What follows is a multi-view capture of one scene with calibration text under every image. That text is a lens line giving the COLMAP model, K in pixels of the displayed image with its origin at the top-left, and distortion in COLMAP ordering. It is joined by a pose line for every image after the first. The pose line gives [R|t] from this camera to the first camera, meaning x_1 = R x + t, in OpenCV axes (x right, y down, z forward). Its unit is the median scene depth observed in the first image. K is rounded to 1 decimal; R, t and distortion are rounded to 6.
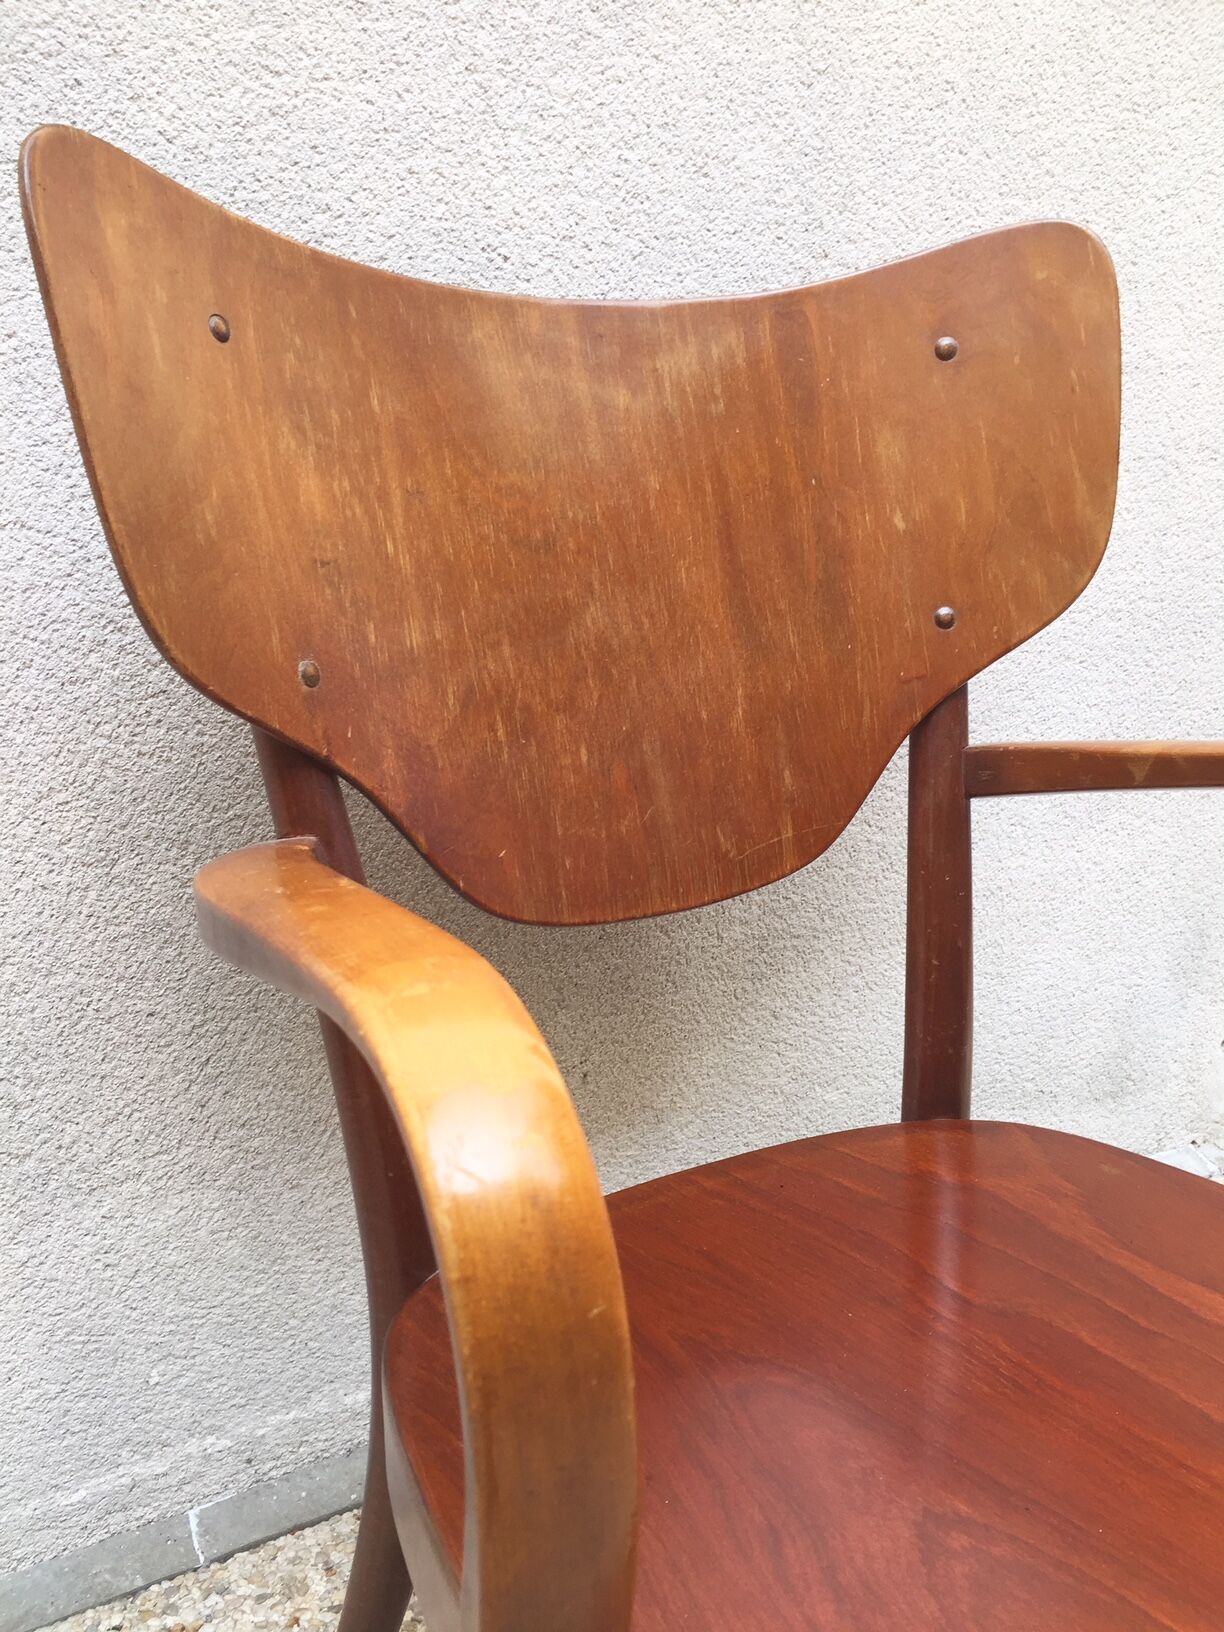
lens RADIAL K [[1415.9, 0, 613.9], [0, 1415.9, 834.9], [0, 0, 1]] dist [0.062293, -0.108035]
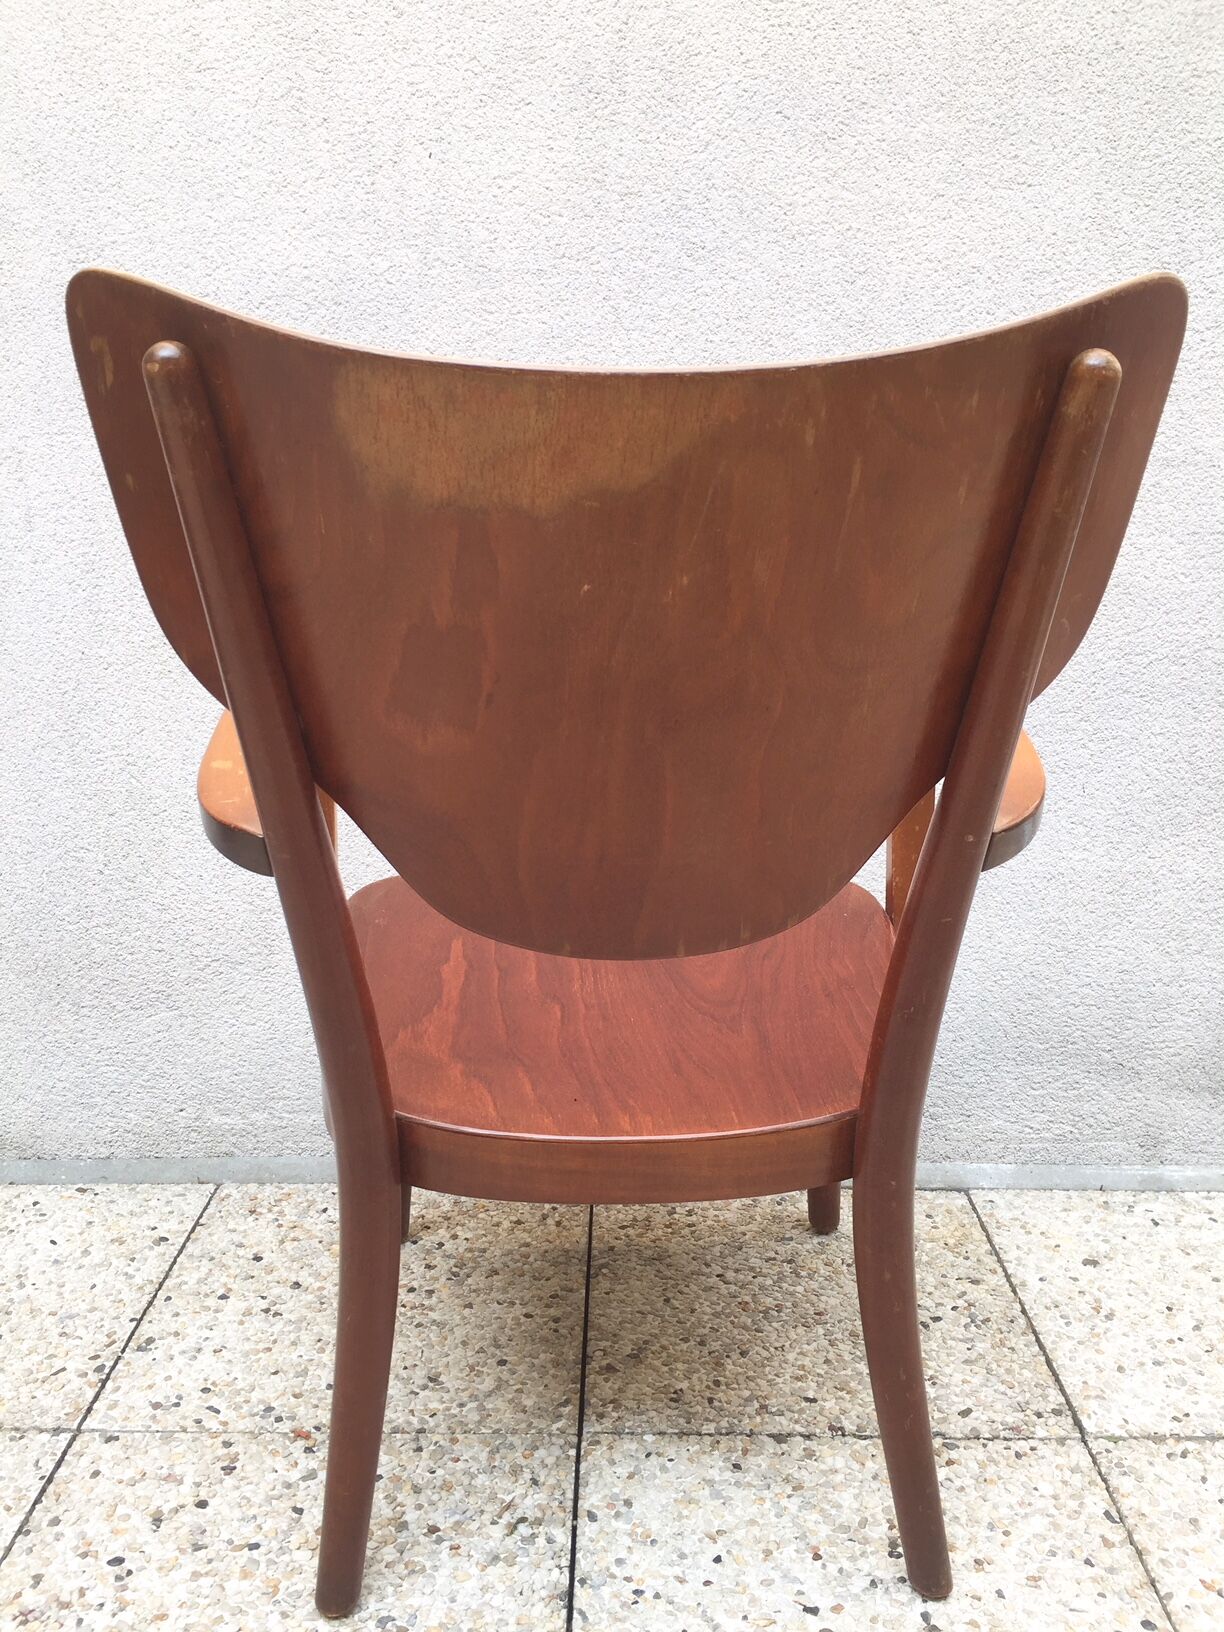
lens RADIAL K [[1423.6, 0, 608.5], [0, 1423.6, 832.2], [0, 0, 1]] dist [0.077021, -0.131383]
pose [[0.861985, 0.100286, -0.496914, 0.791546], [-0.149009, 0.987058, -0.059277, 0.194369], [0.484538, 0.125140, 0.865773, -0.401875]]
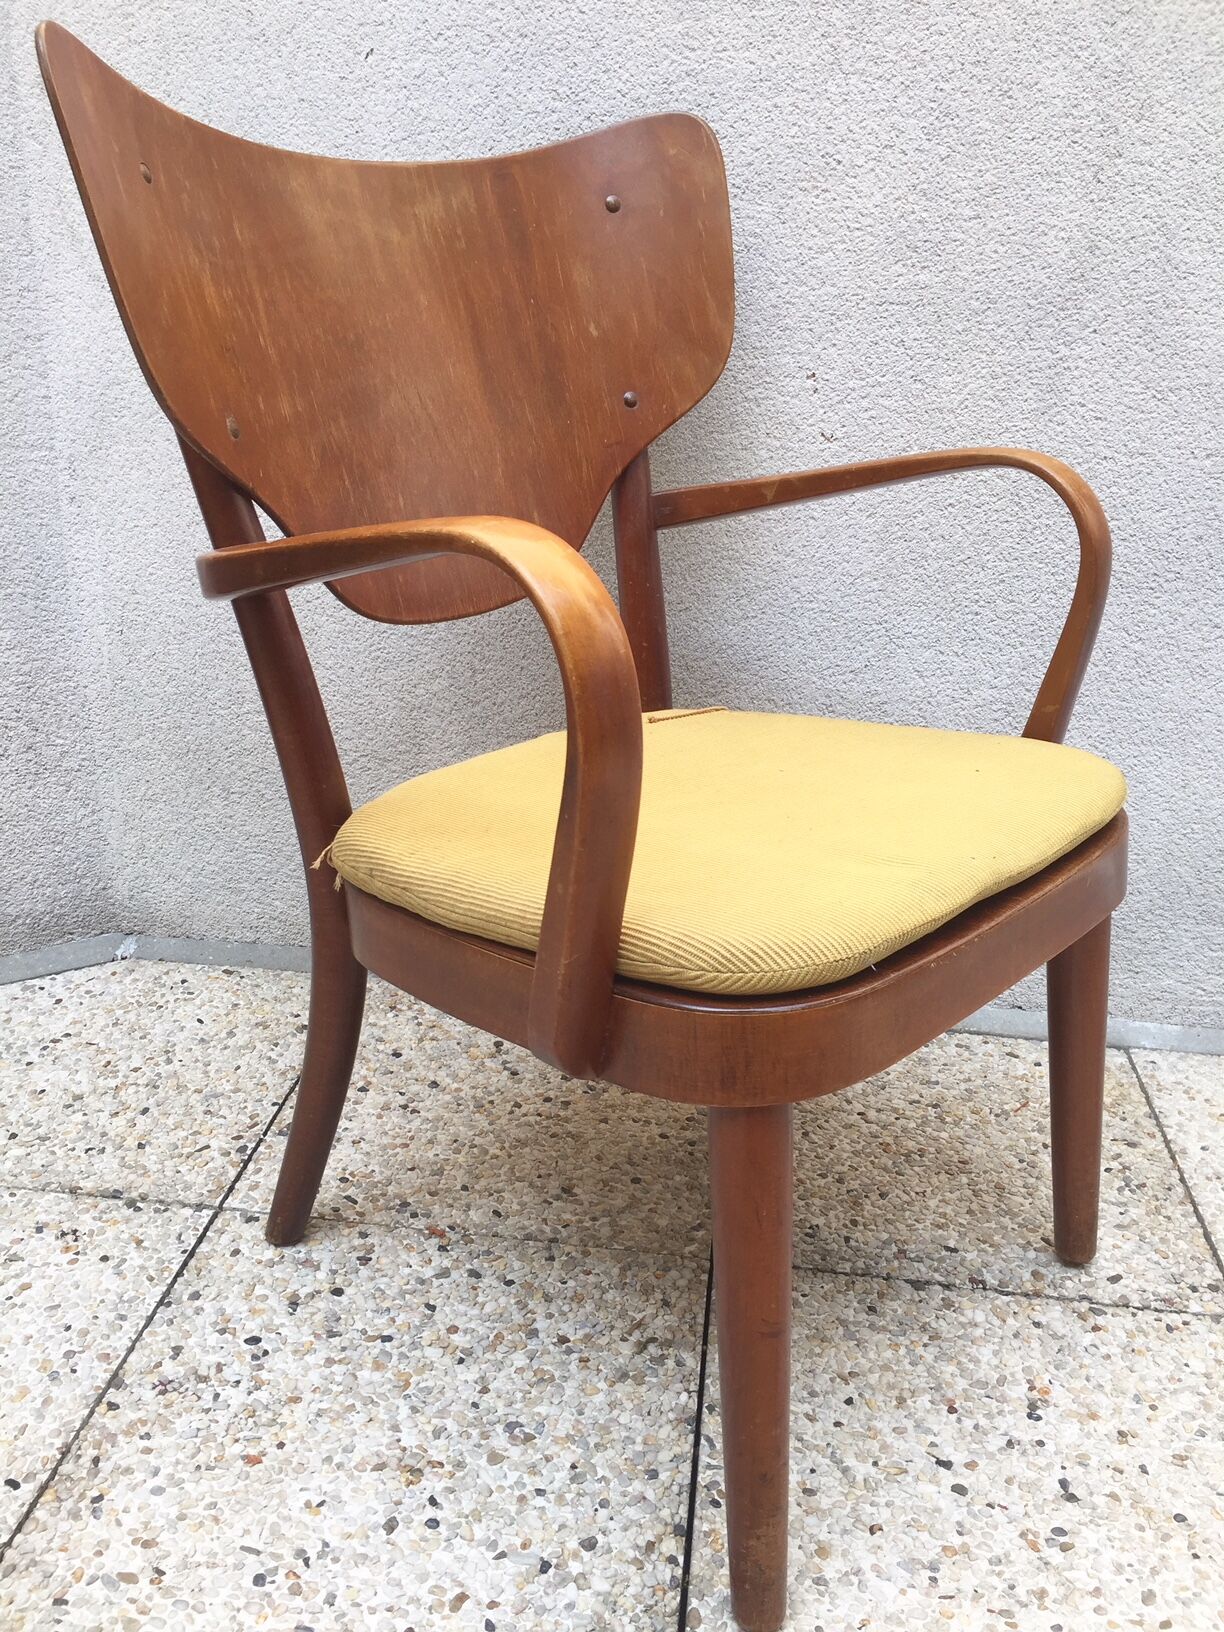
lens RADIAL K [[1425.5, 0, 608.5], [0, 1425.5, 843.7], [0, 0, 1]] dist [0.078352, -0.126674]
pose [[0.802266, 0.229431, -0.551118, 0.723606], [-0.212340, 0.972494, 0.095745, 0.193263], [0.557926, 0.040212, 0.828916, -0.349893]]
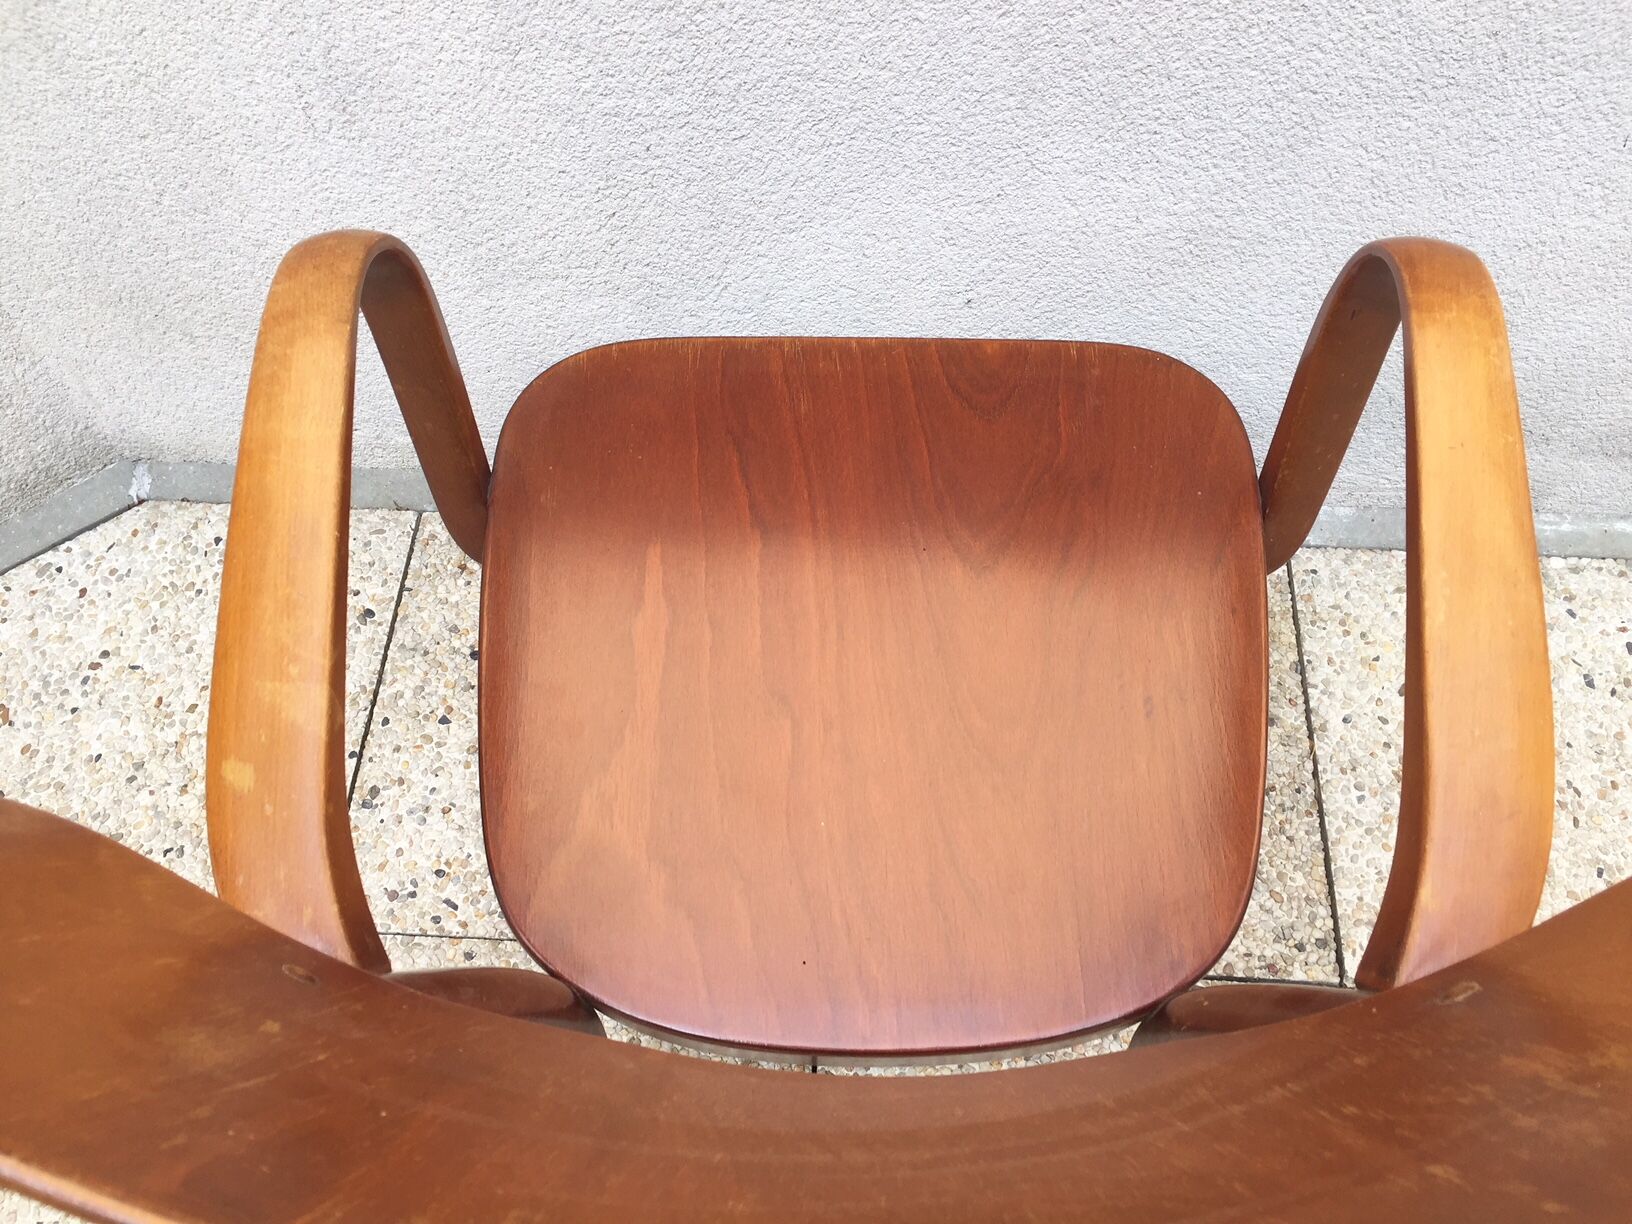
lens RADIAL K [[1403.7, 0, 813.4], [0, 1403.7, 628.4], [0, 0, 1]] dist [0.095624, -0.152772]
pose [[0.833882, 0.463159, -0.300207, 0.391076], [-0.145422, 0.709056, 0.689994, -0.462451], [0.532440, -0.531718, 0.658623, 0.133587]]
